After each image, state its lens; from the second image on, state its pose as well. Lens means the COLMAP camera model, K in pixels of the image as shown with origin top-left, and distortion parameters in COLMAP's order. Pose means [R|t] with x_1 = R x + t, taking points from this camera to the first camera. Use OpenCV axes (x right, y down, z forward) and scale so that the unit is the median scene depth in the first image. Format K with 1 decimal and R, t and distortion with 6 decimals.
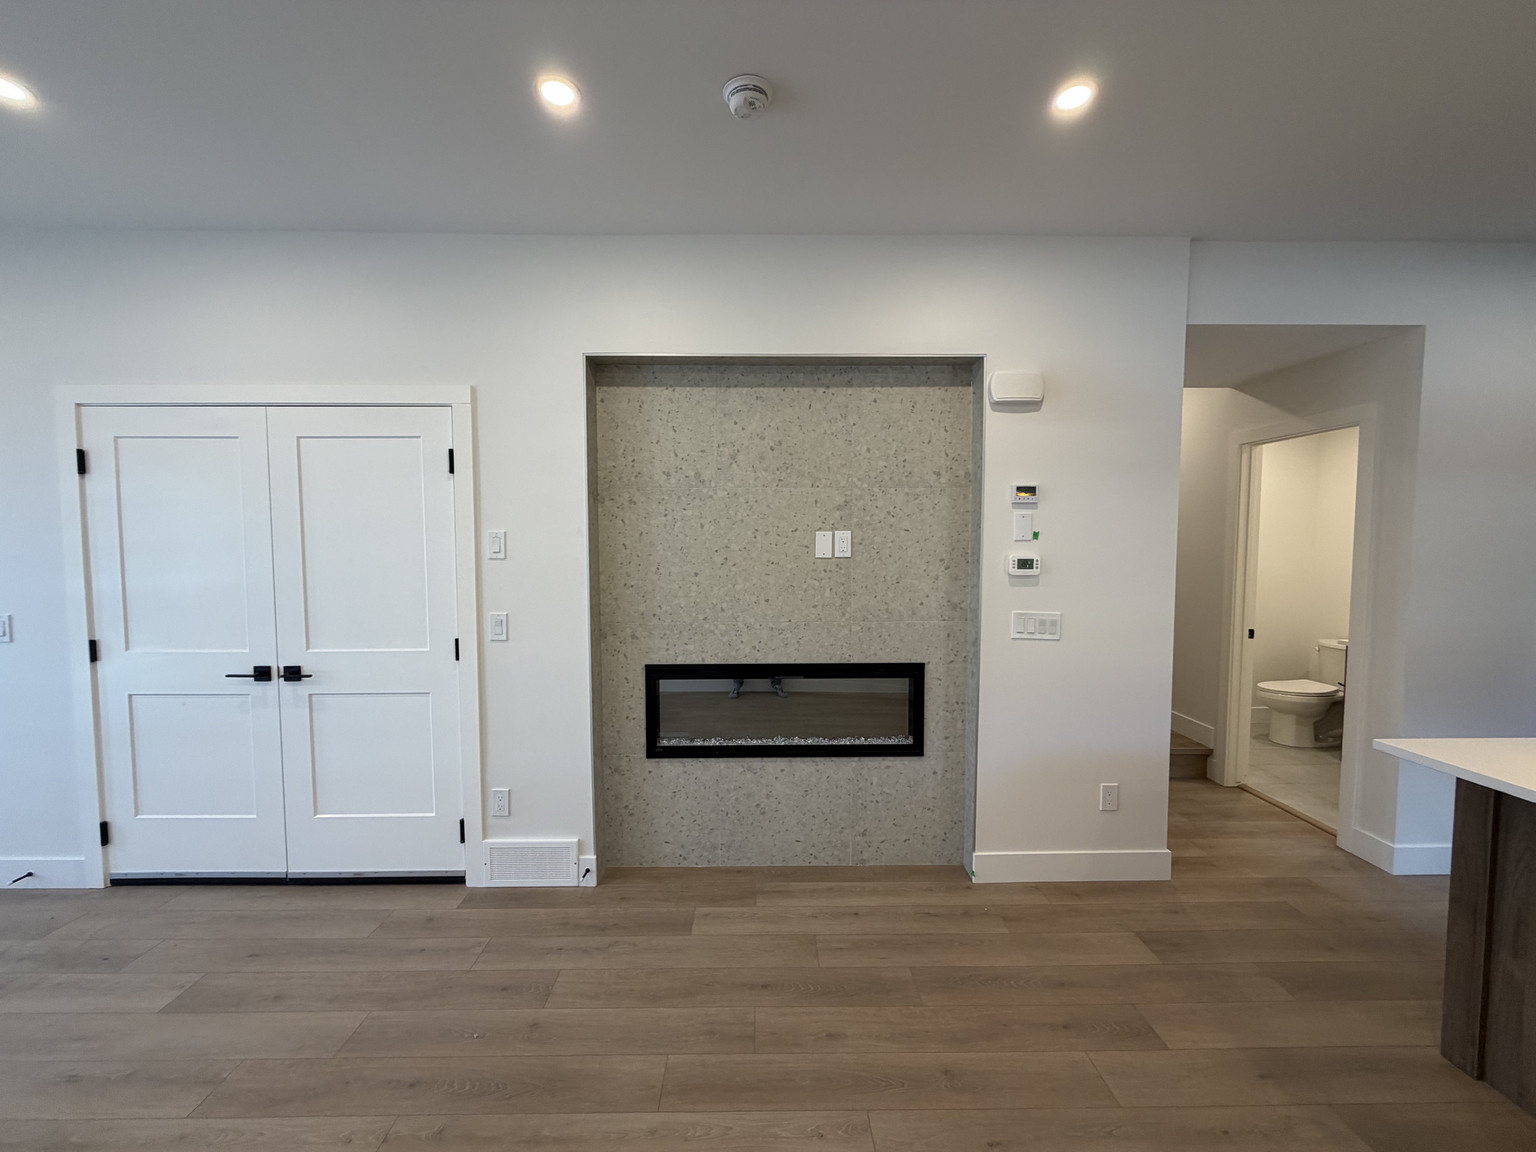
lens RADIAL K [[609.5, 0, 781.8], [0, 609.5, 576.4], [0, 0, 1]] dist [-0.000706, 0.000316]
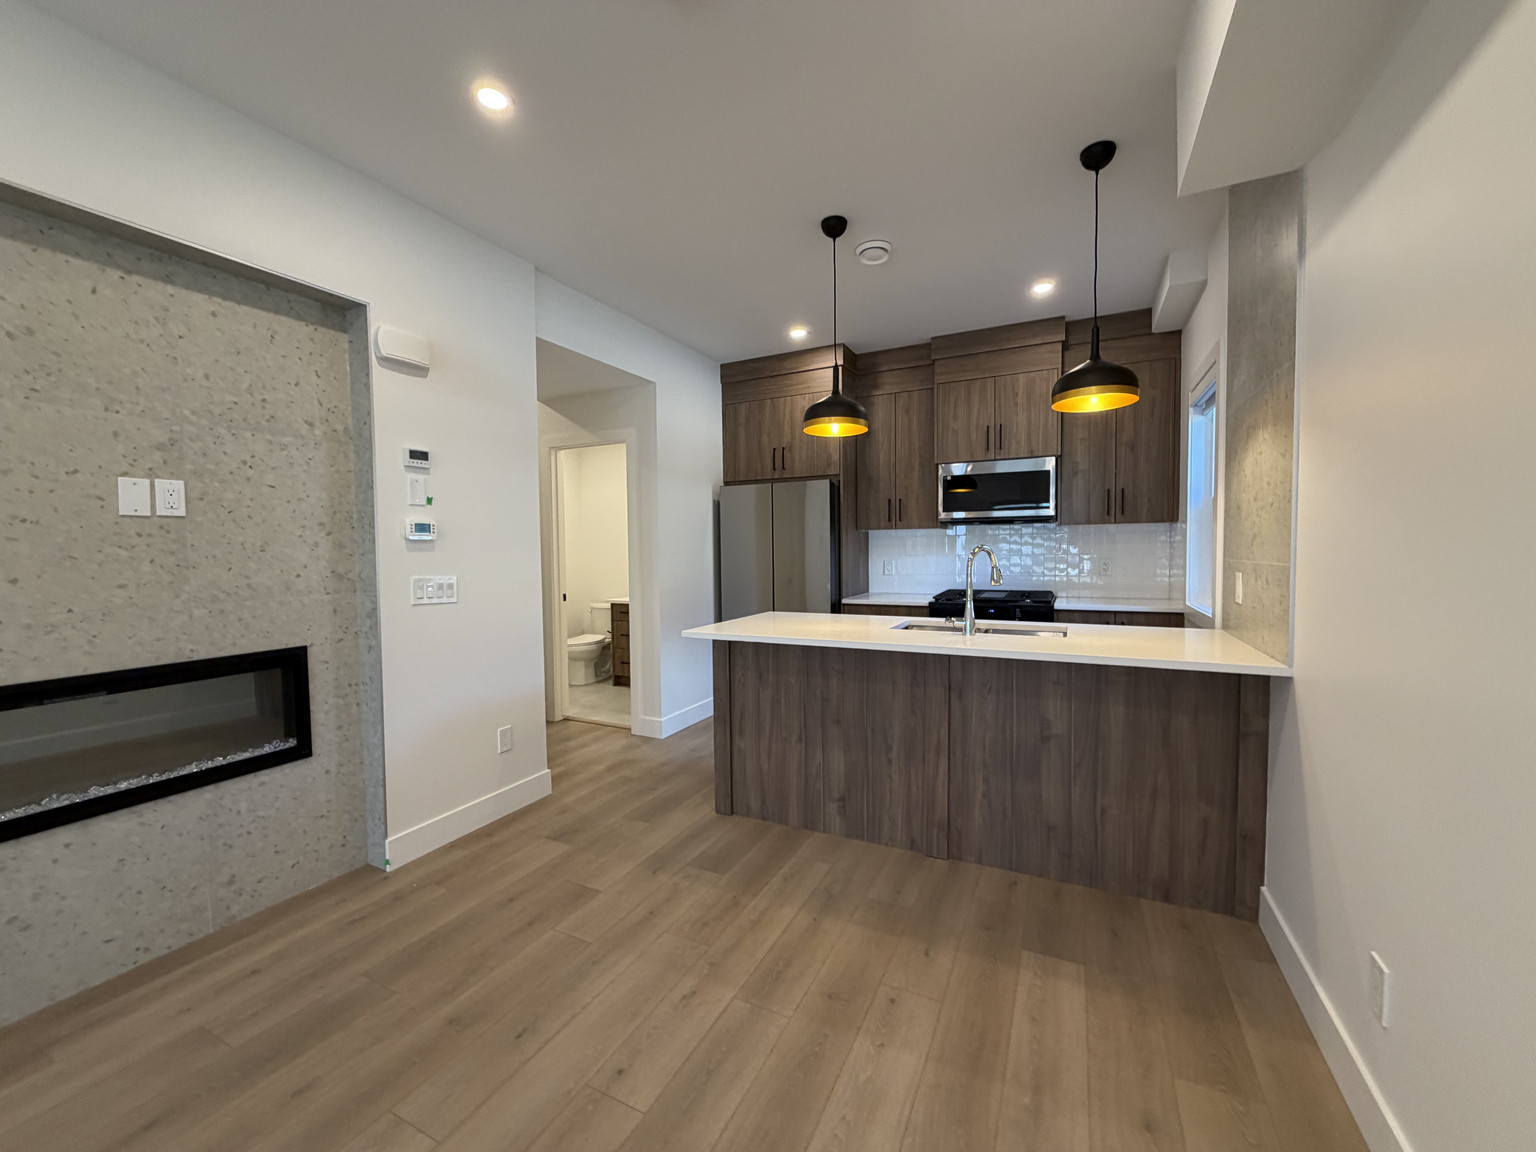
lens RADIAL K [[609.5, 0, 756.3], [0, 609.5, 579.9], [0, 0, 1]] dist [-0.000706, 0.000316]
pose [[0.474930, -0.049100, 0.878653, -0.213510], [0.063782, 0.997737, 0.021279, 0.074392], [-0.877709, 0.045936, 0.476987, 0.043935]]
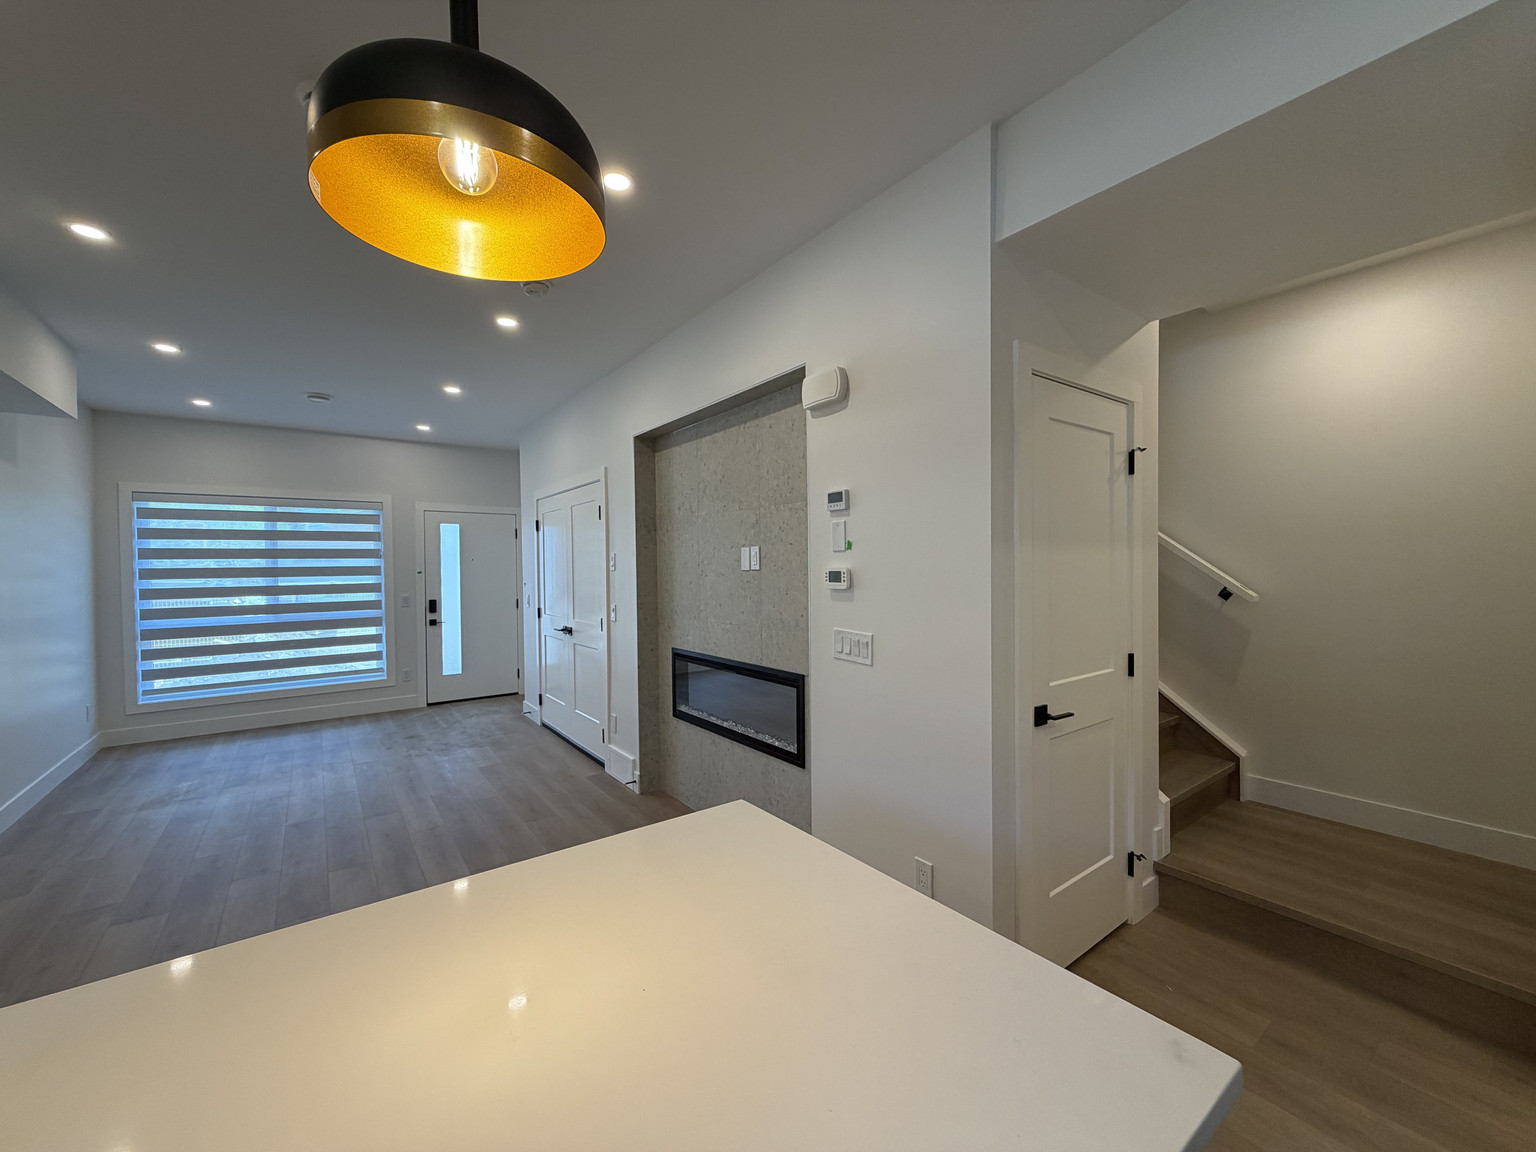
lens RADIAL K [[609.5, 0, 749.7], [0, 609.5, 587.0], [0, 0, 1]] dist [-0.000706, 0.000316]
pose [[0.579233, 0.023239, -0.814831, 1.021523], [-0.048450, 0.998808, -0.005956, 0.007724], [0.813721, 0.042929, 0.579668, 0.345575]]
